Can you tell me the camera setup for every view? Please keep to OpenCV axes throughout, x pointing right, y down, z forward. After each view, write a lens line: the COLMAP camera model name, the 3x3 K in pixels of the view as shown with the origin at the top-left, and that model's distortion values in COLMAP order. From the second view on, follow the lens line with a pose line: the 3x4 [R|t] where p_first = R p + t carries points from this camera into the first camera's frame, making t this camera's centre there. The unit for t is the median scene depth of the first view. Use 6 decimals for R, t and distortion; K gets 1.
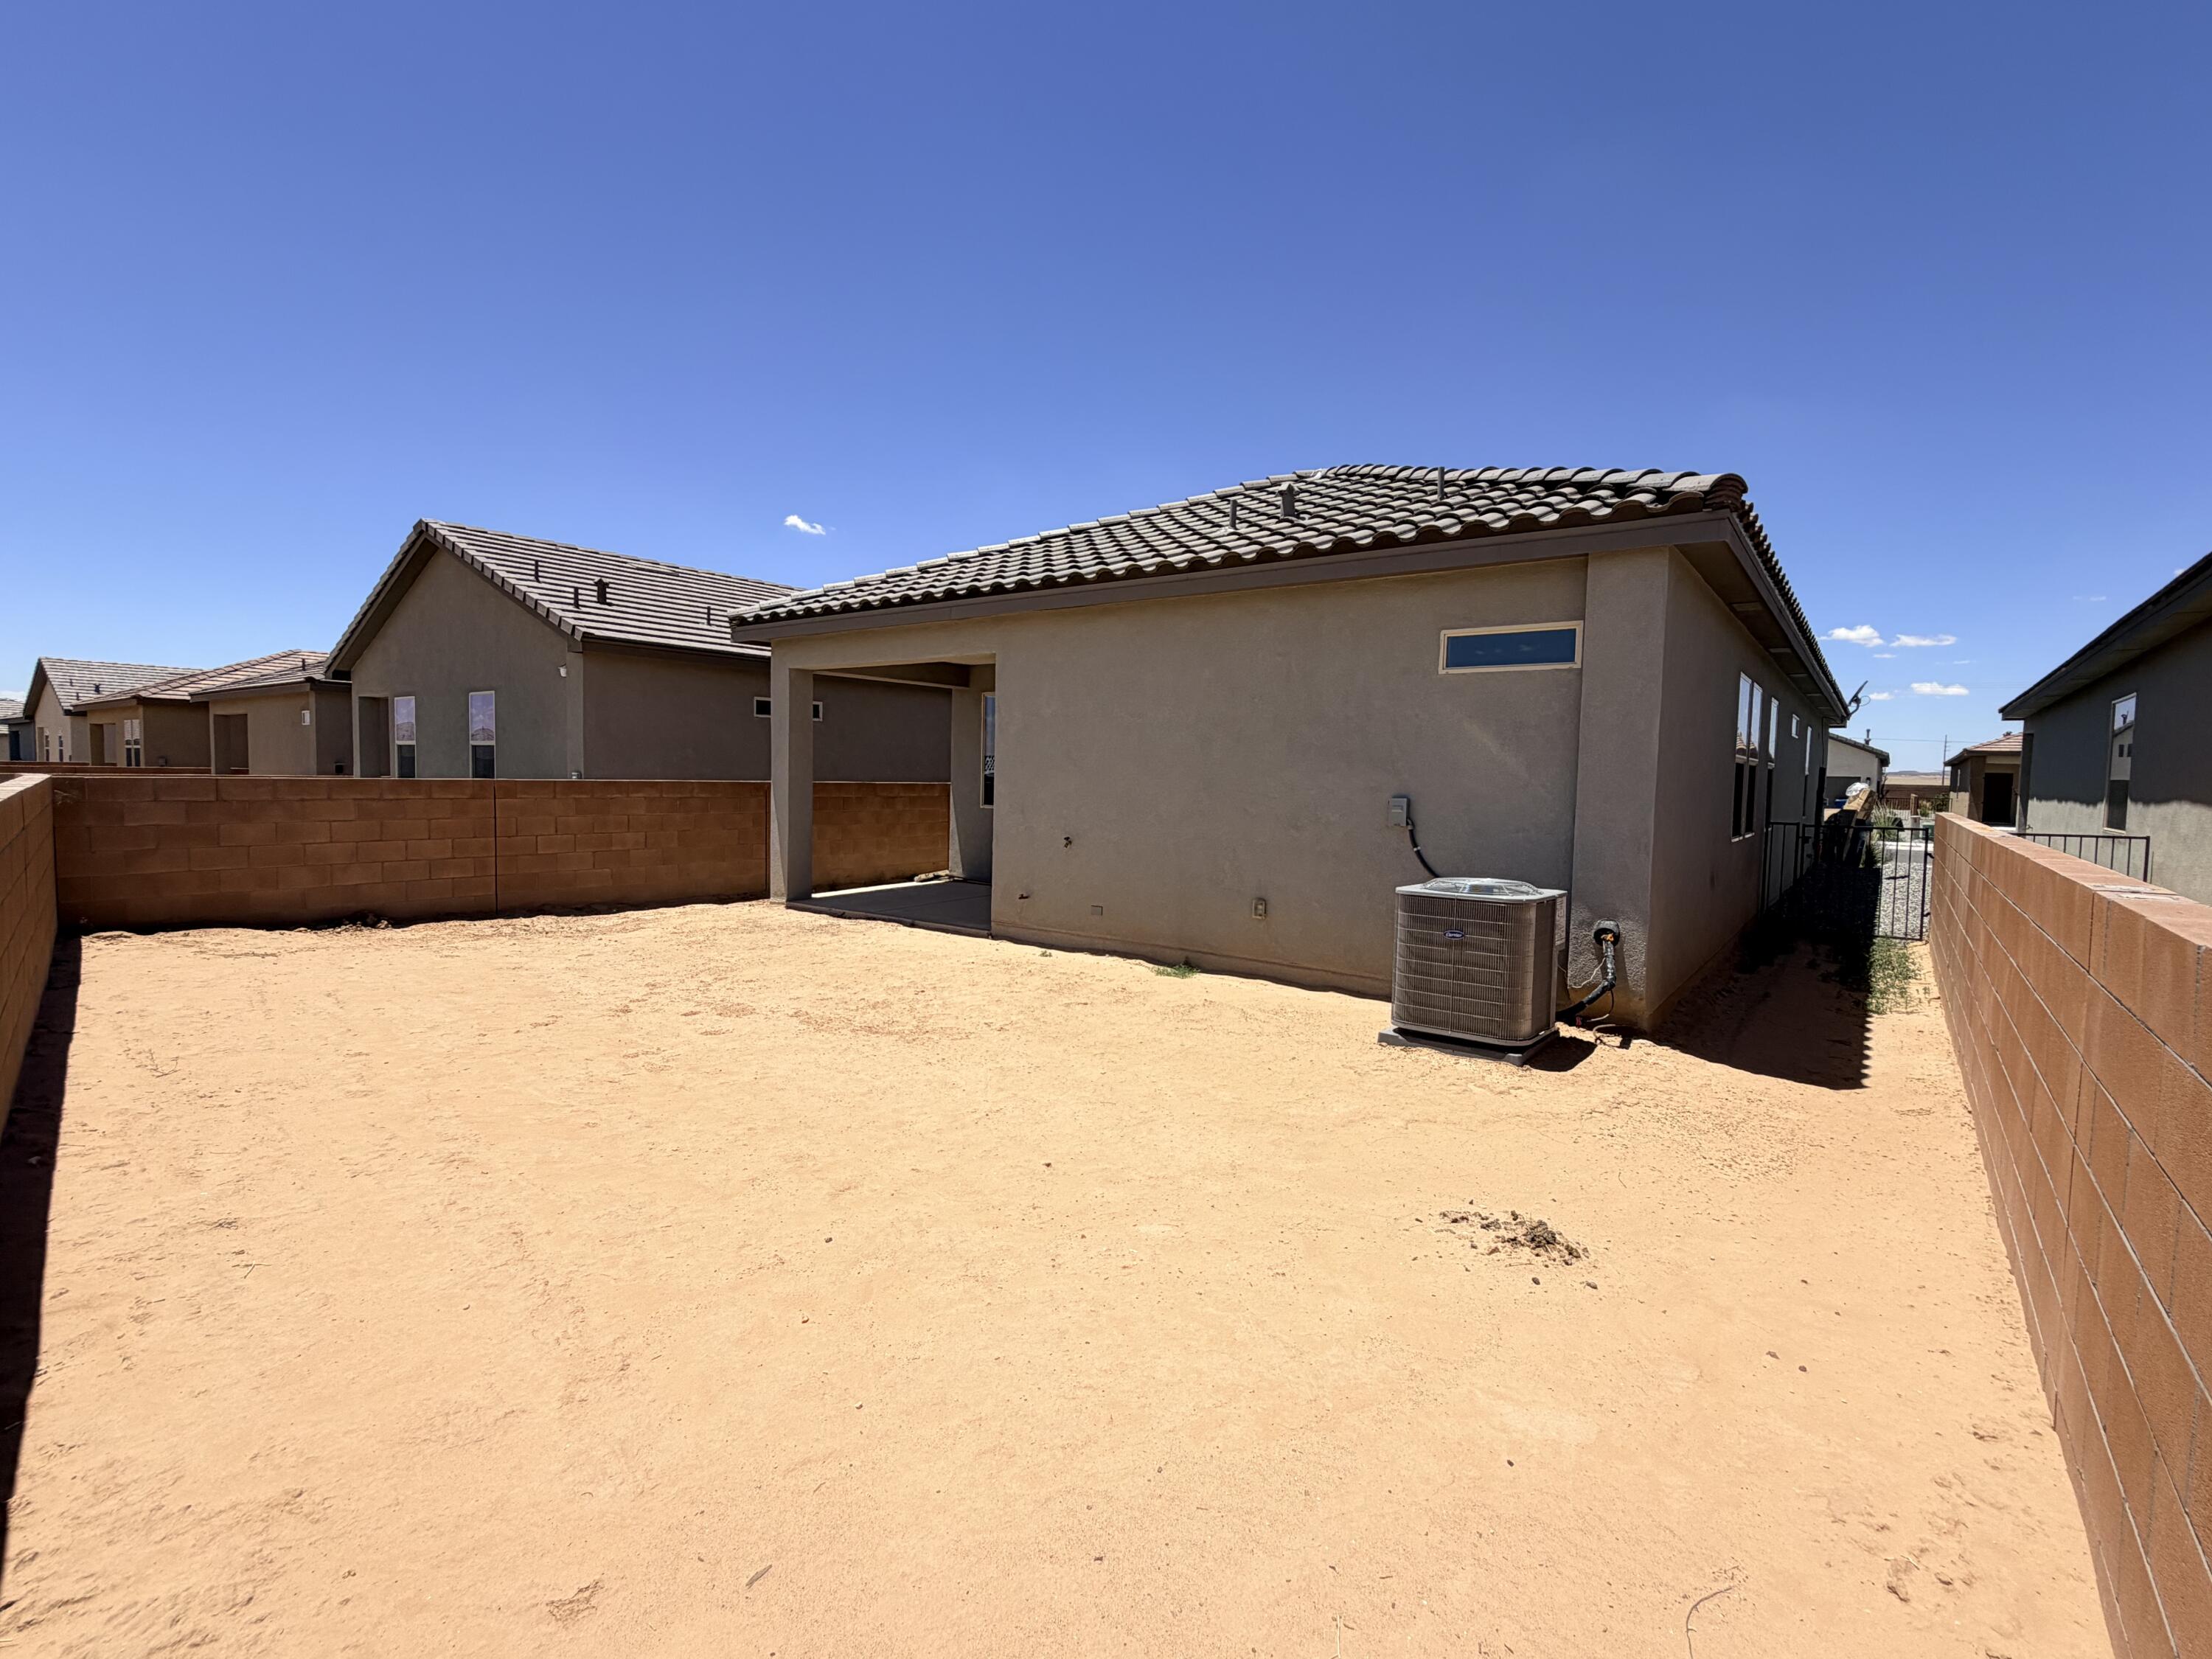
lens RADIAL K [[1021.1, 0, 1105.7], [0, 1021.1, 830.1], [0, 0, 1]] dist [0.001747, 0.000165]
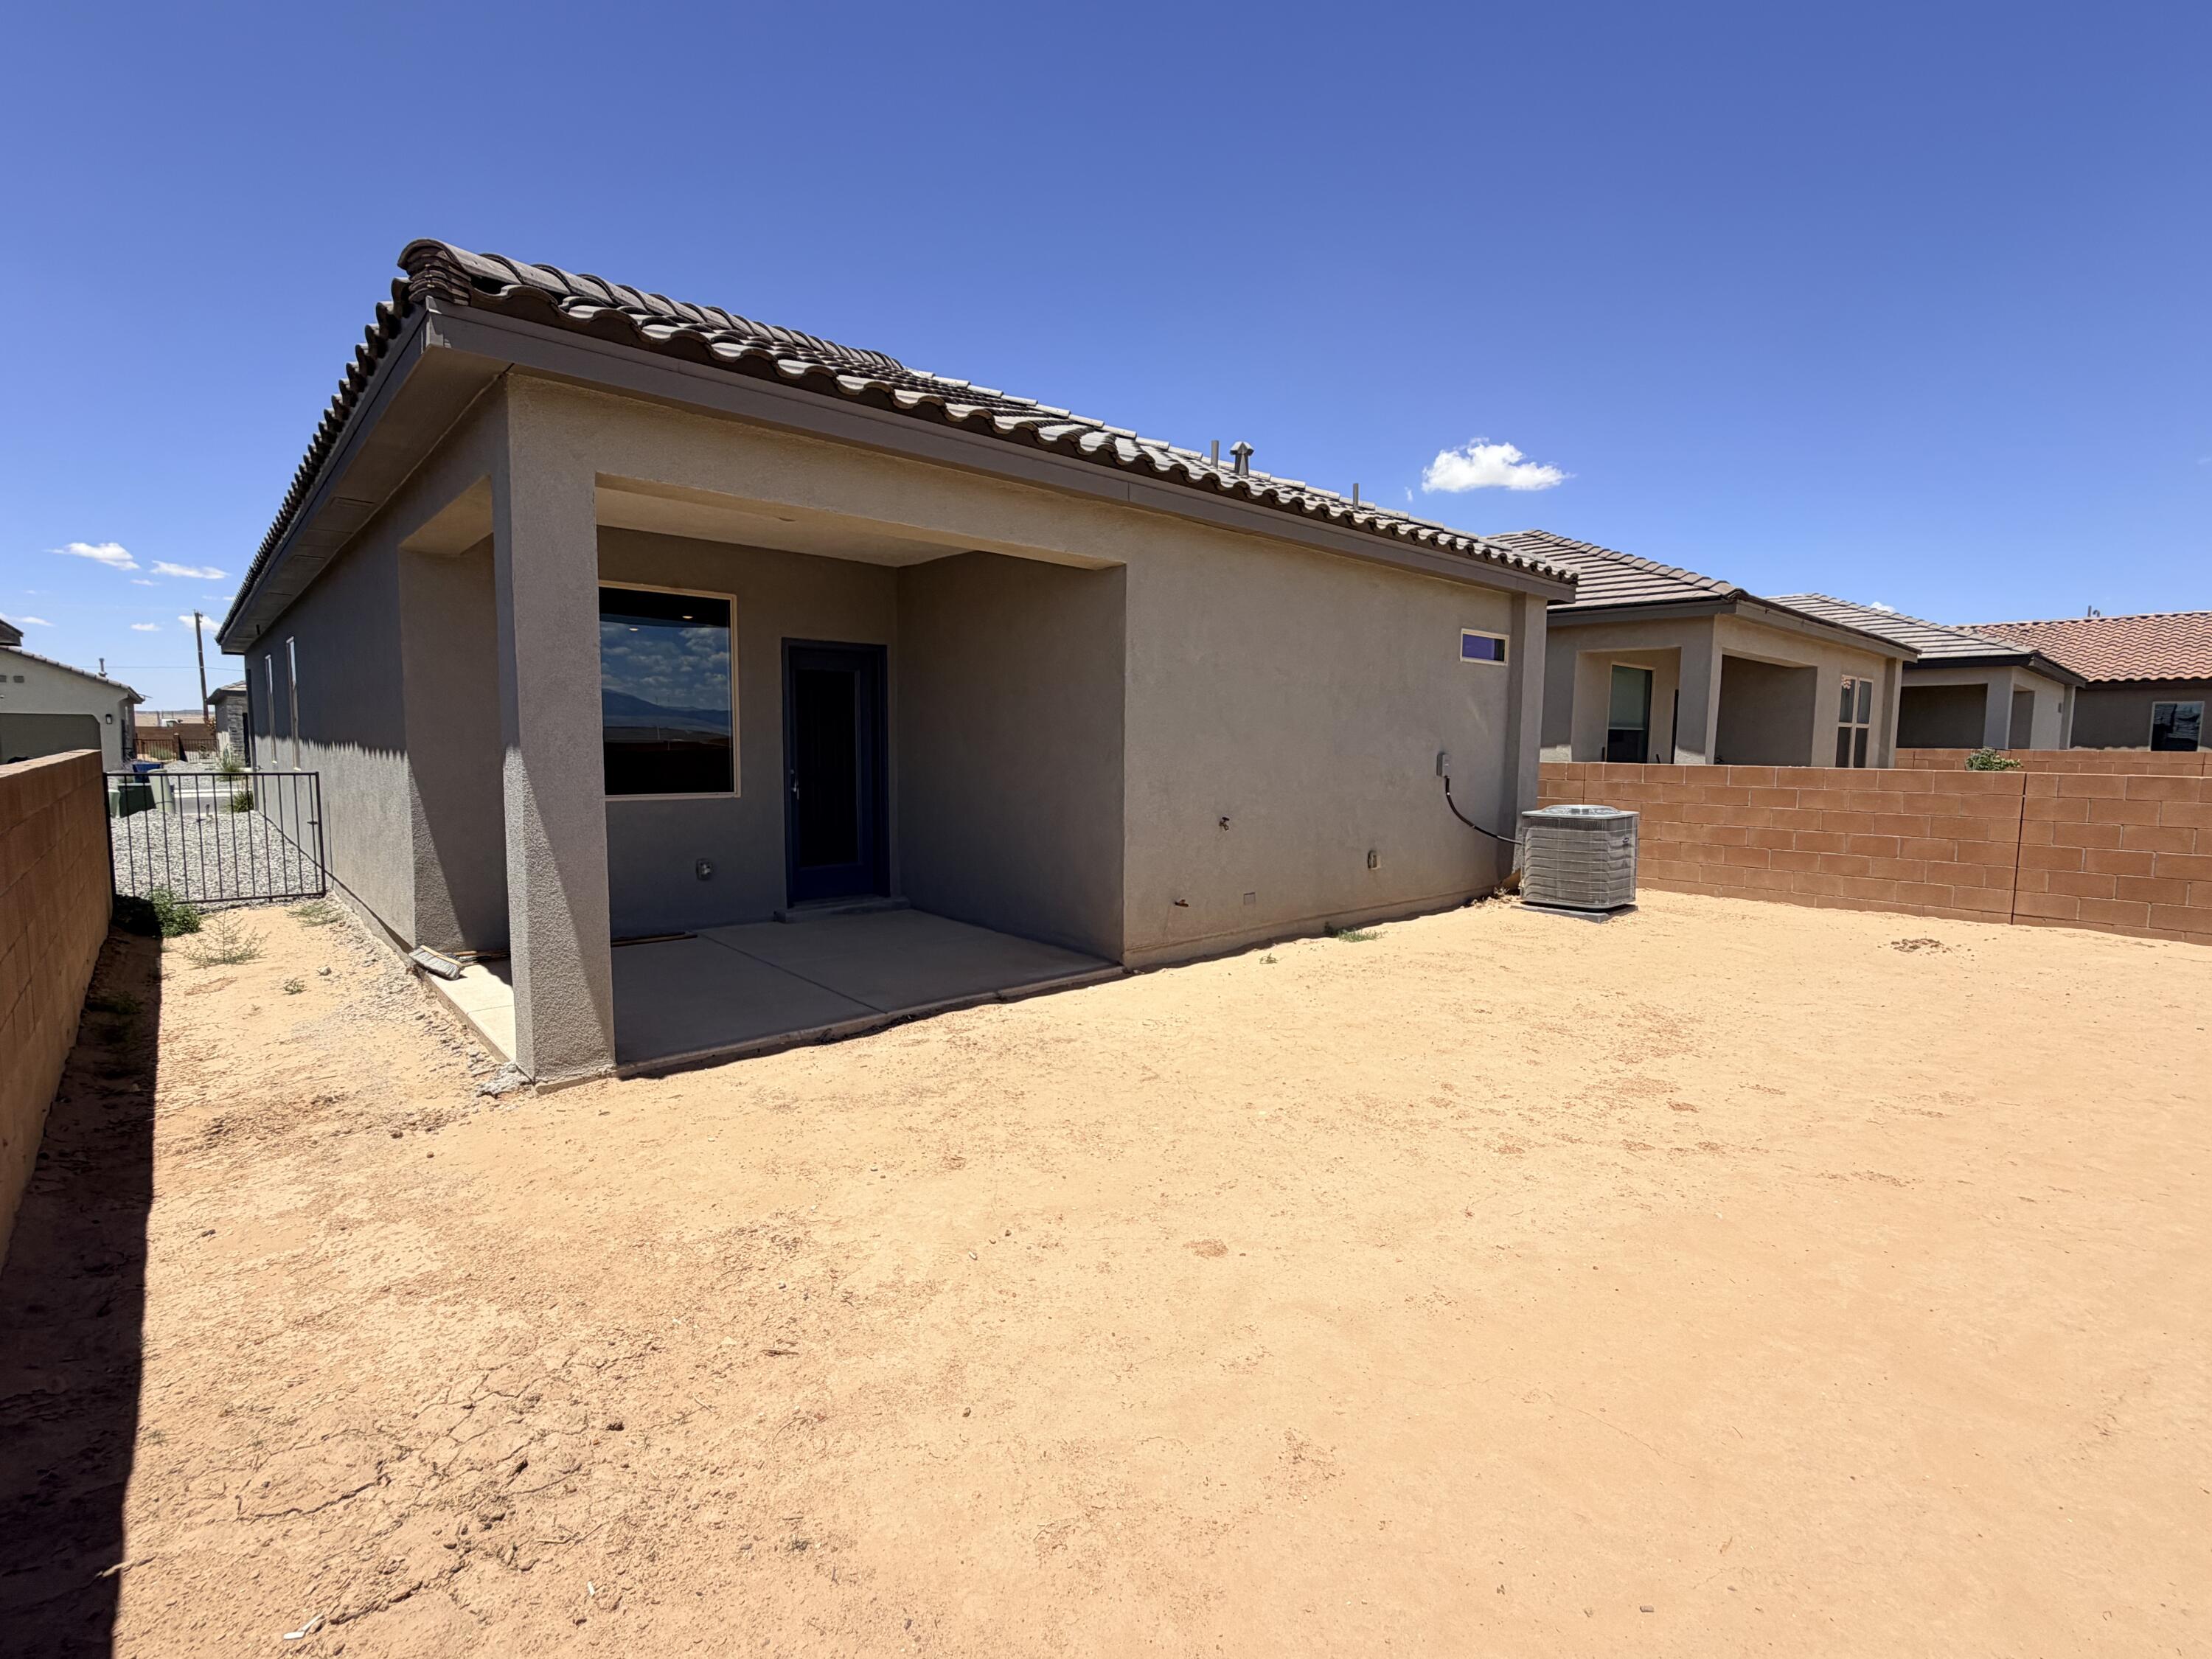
lens RADIAL K [[1021.1, 0, 1106.0], [0, 1021.1, 832.0], [0, 0, 1]] dist [0.001747, 0.000165]
pose [[0.177886, -0.107902, 0.978118, -1.069896], [0.048085, 0.993736, 0.100880, -0.085646], [-0.982876, 0.029088, 0.181960, 1.196360]]
